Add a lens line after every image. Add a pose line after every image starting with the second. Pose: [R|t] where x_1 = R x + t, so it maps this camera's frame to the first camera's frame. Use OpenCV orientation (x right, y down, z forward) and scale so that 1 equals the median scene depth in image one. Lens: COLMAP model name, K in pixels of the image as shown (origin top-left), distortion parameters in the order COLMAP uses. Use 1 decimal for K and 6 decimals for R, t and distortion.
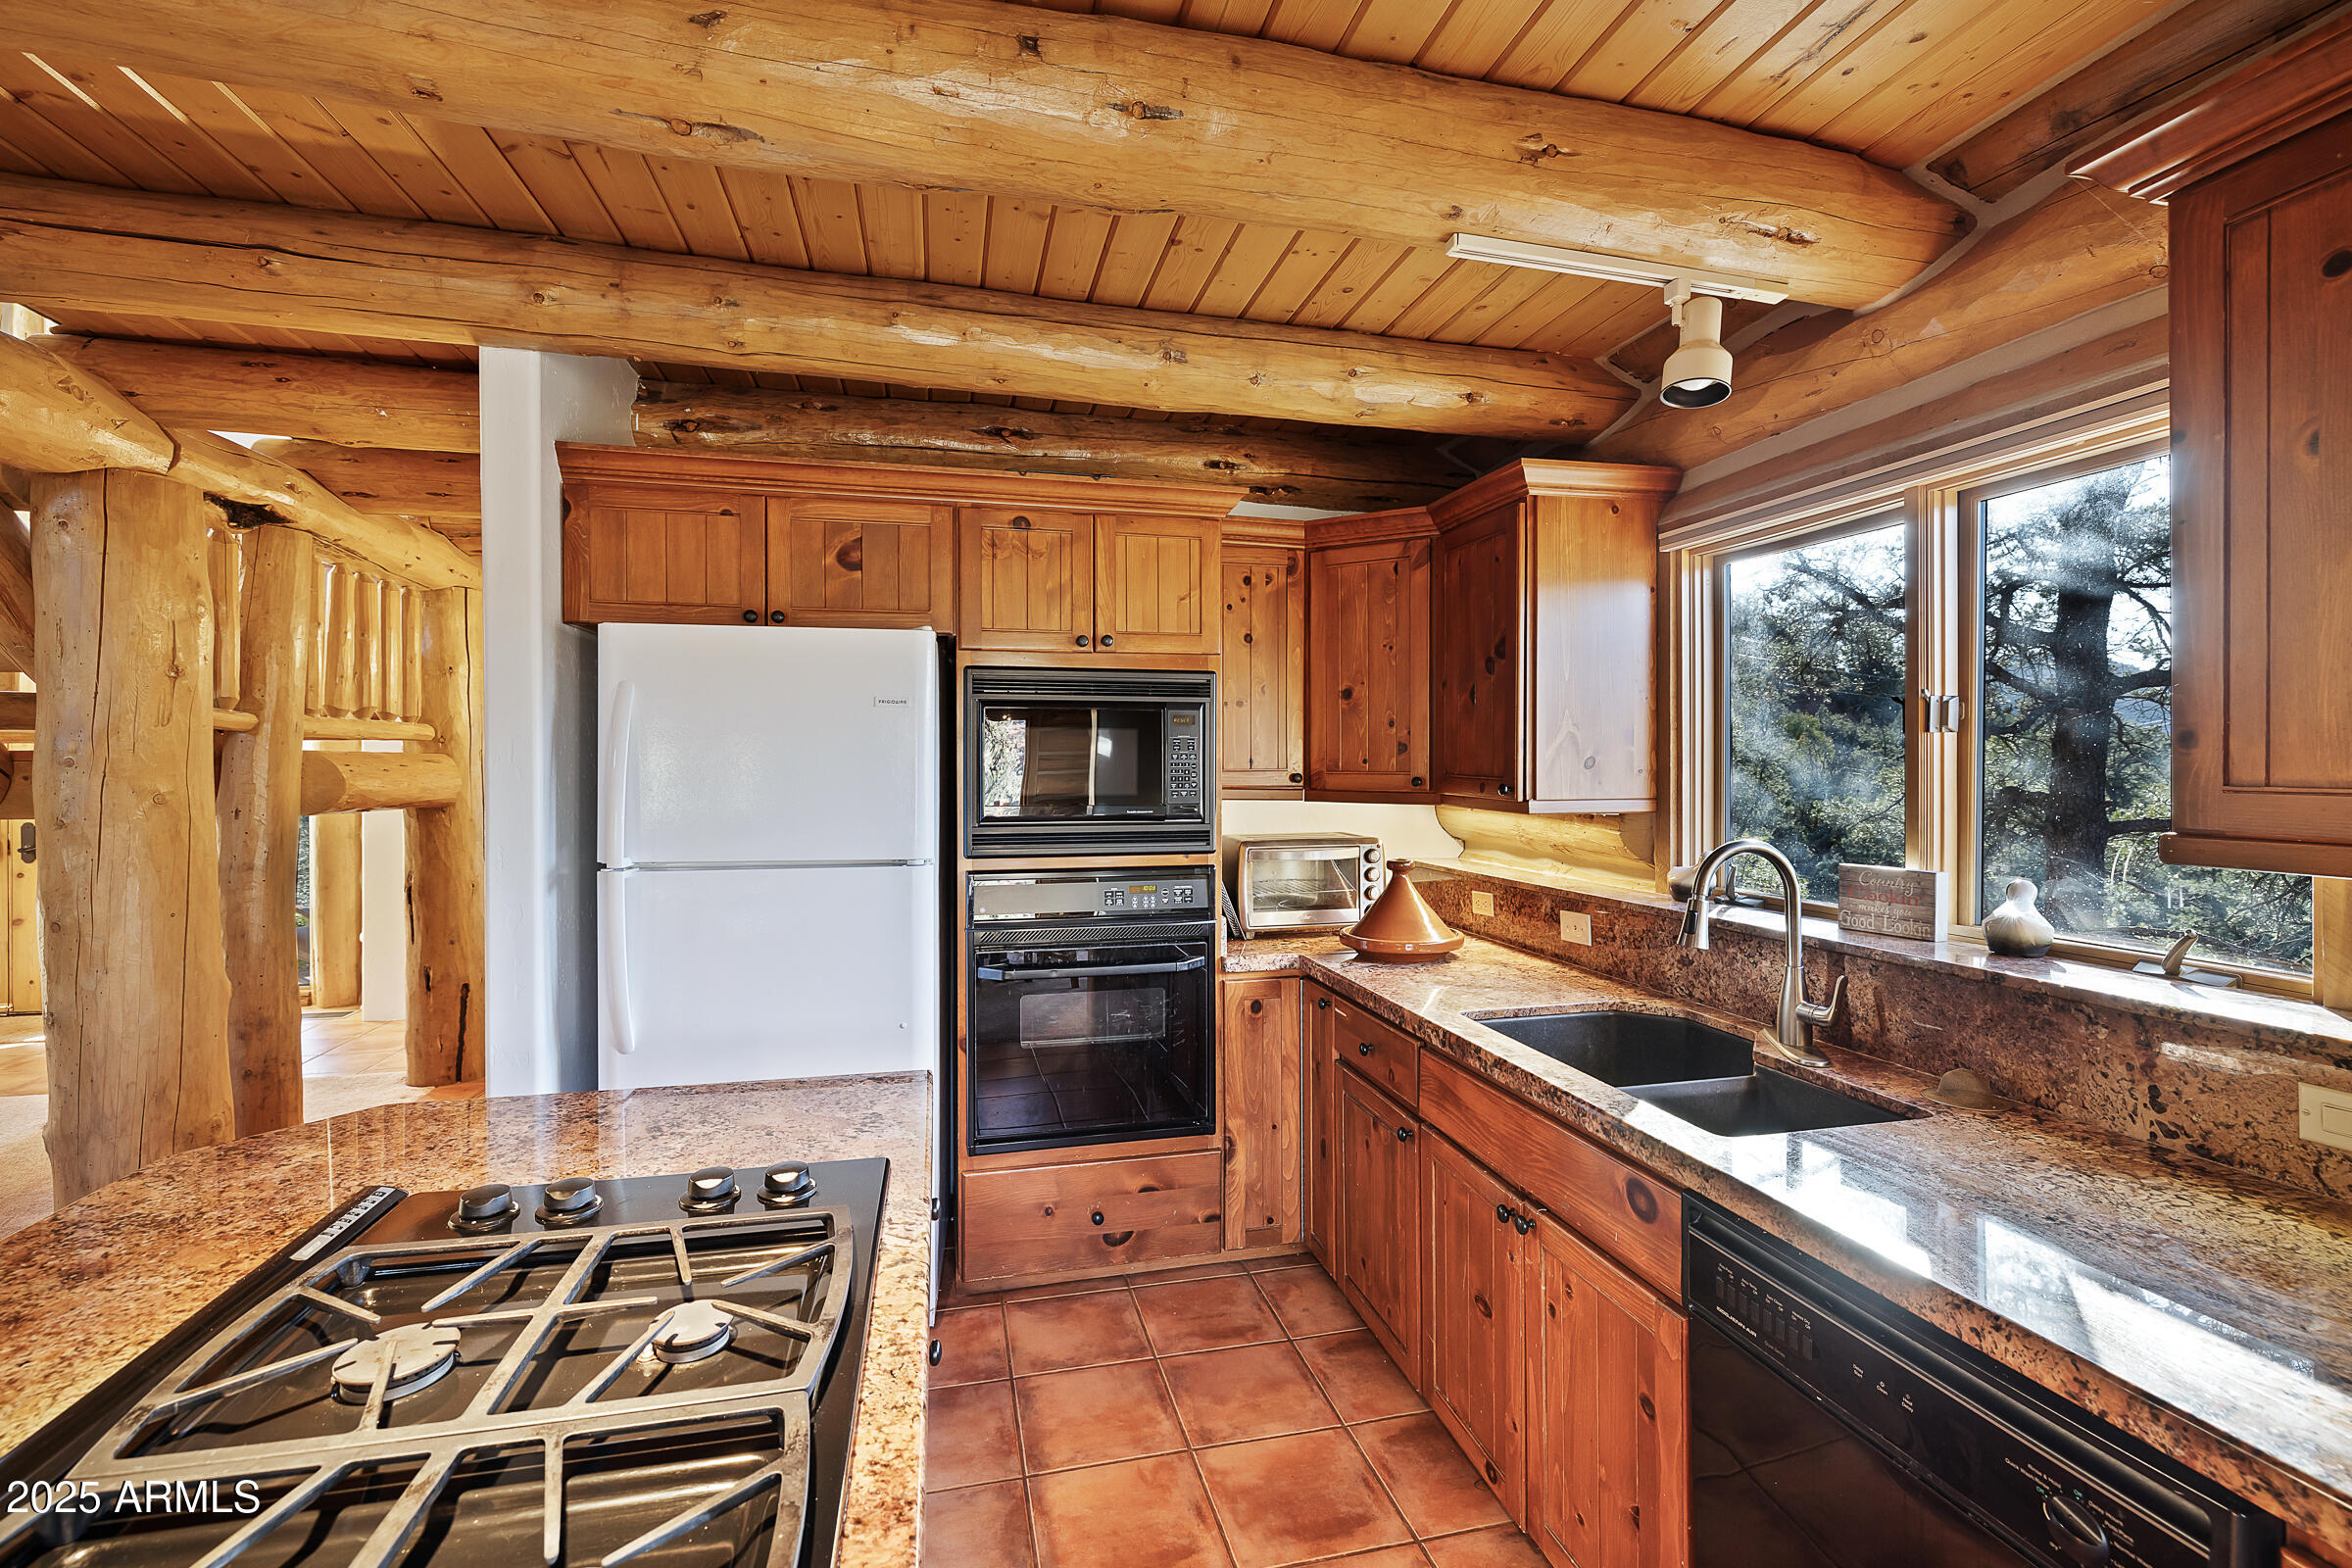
lens RADIAL K [[1023.9, 0, 1176.0], [0, 1023.9, 784.0], [0, 0, 1]] dist [0.000909, 0.000832]
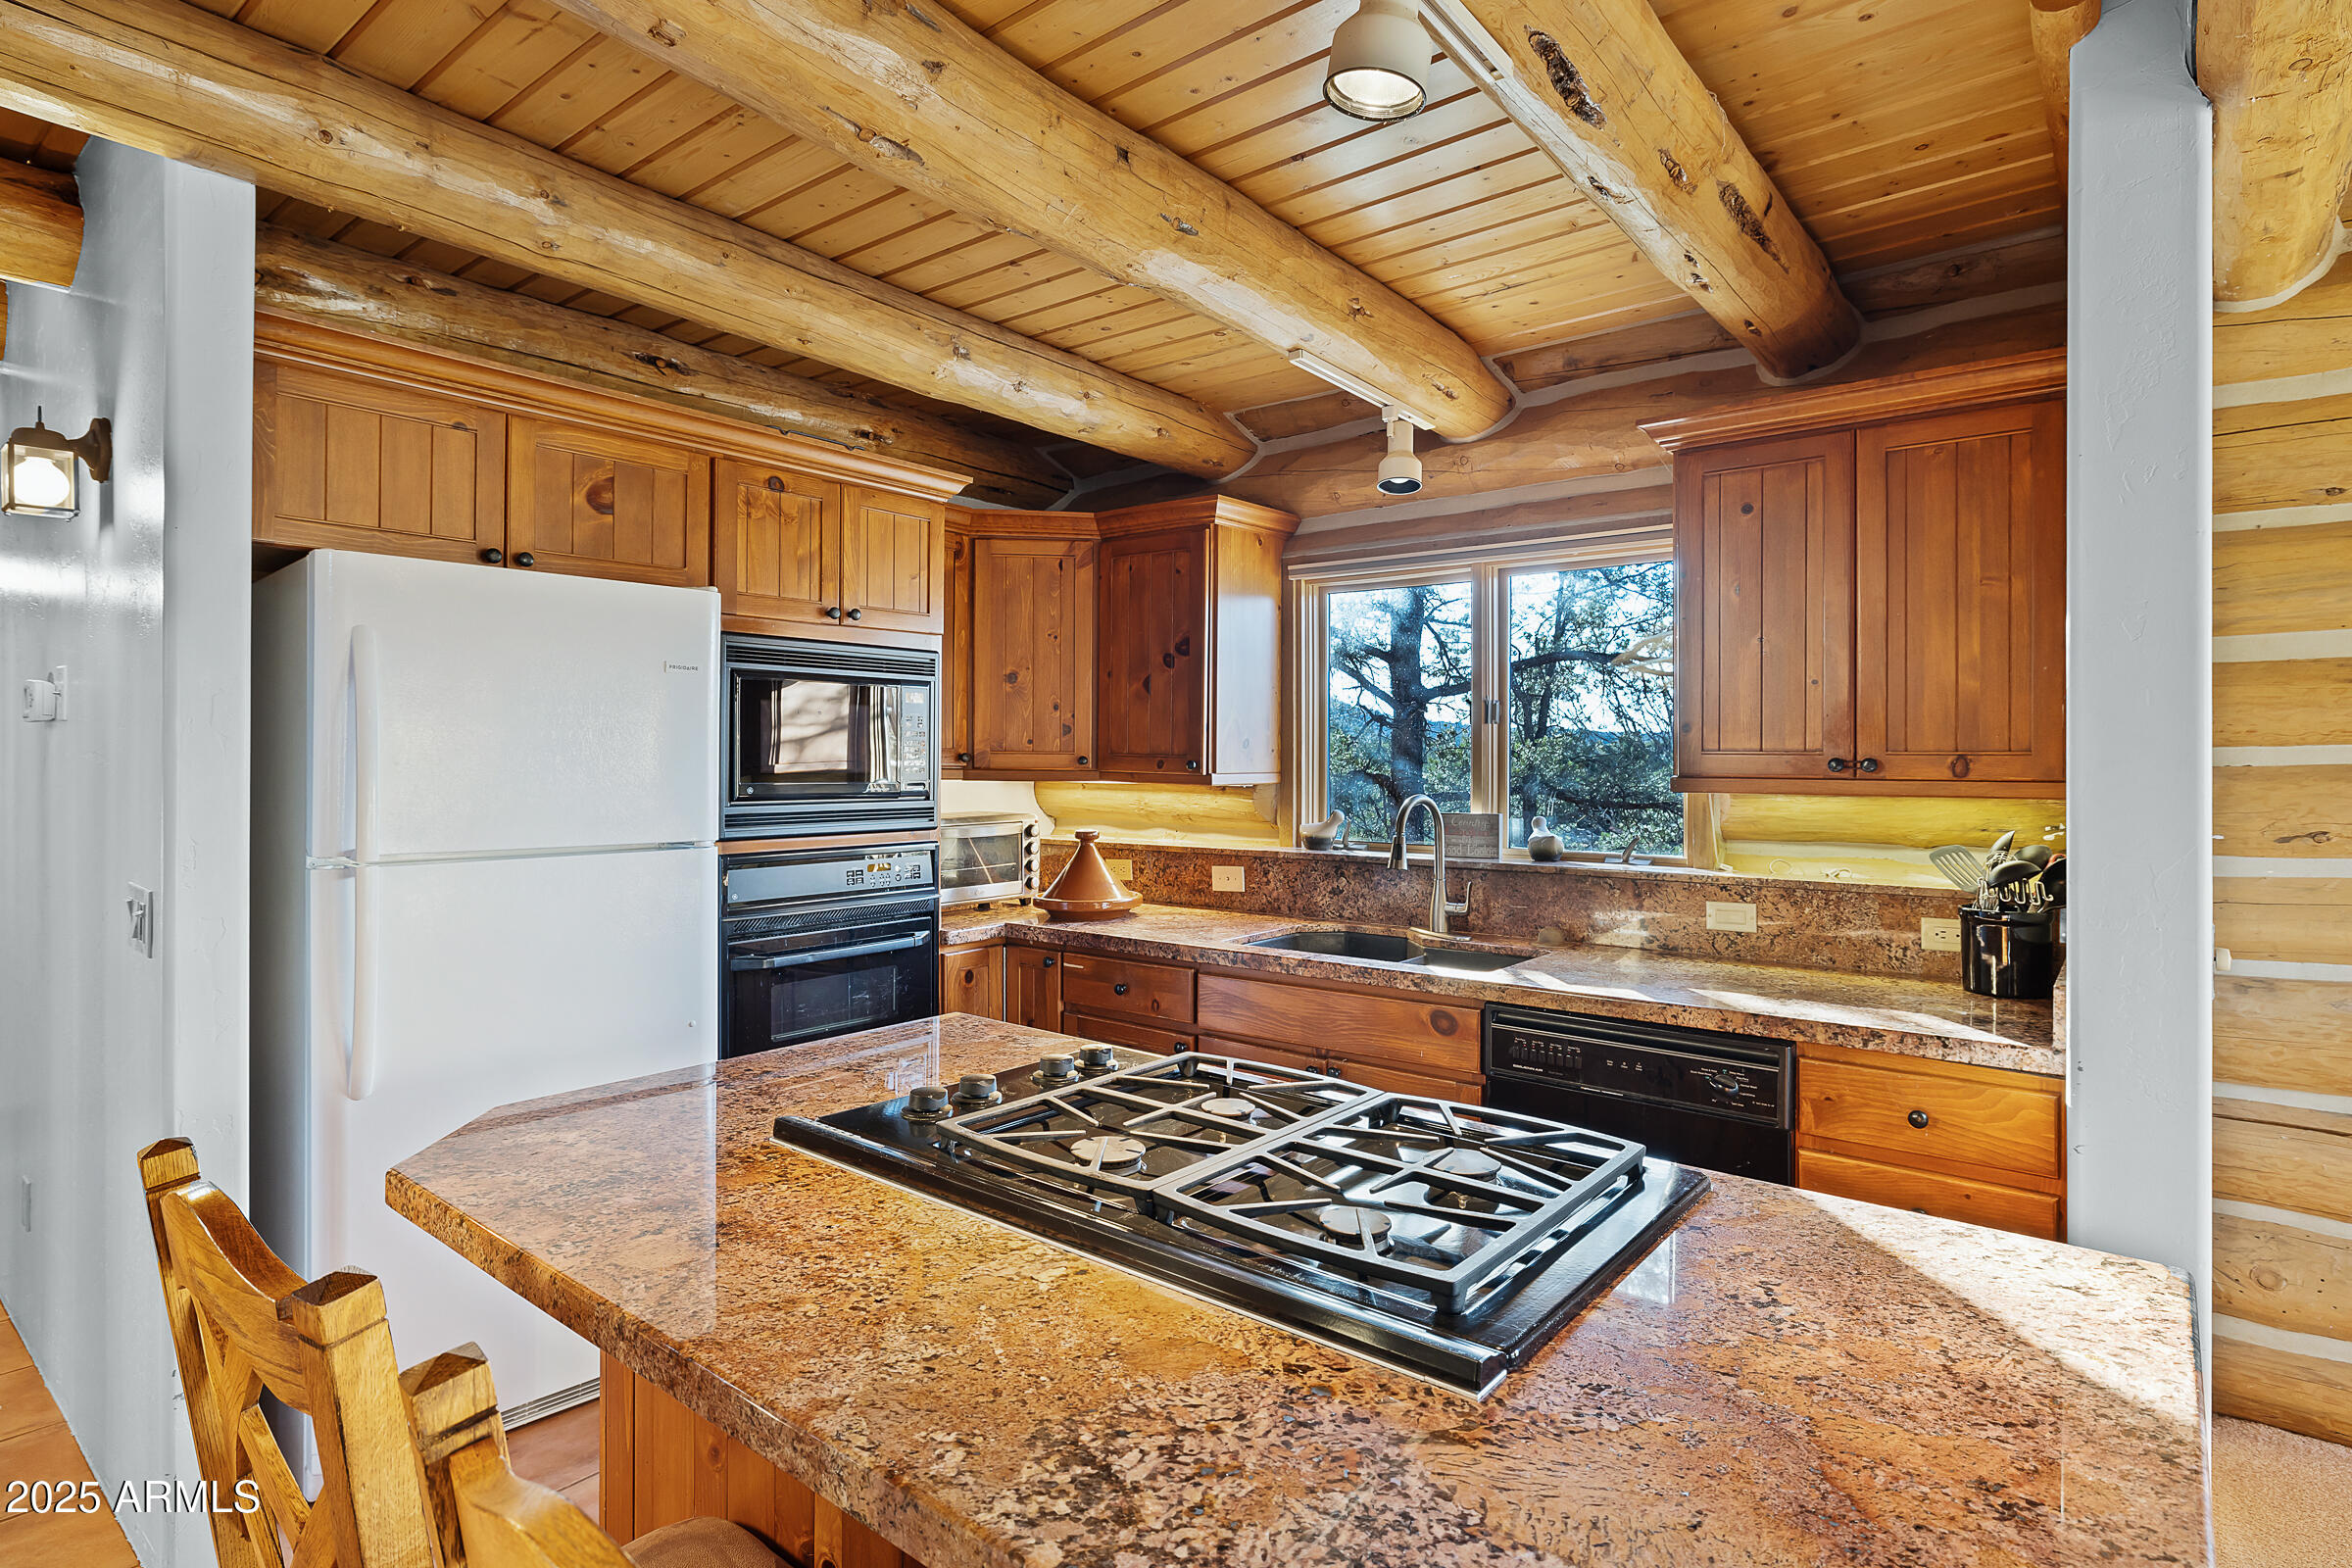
lens RADIAL K [[1226.1, 0, 1173.3], [0, 1226.1, 780.2], [0, 0, 1]] dist [-0.002075, 0.002082]
pose [[0.787638, -0.007940, 0.616087, -0.582222], [0.008960, 0.999959, 0.001432, 0.020765], [-0.616073, 0.004392, 0.787677, -0.118176]]
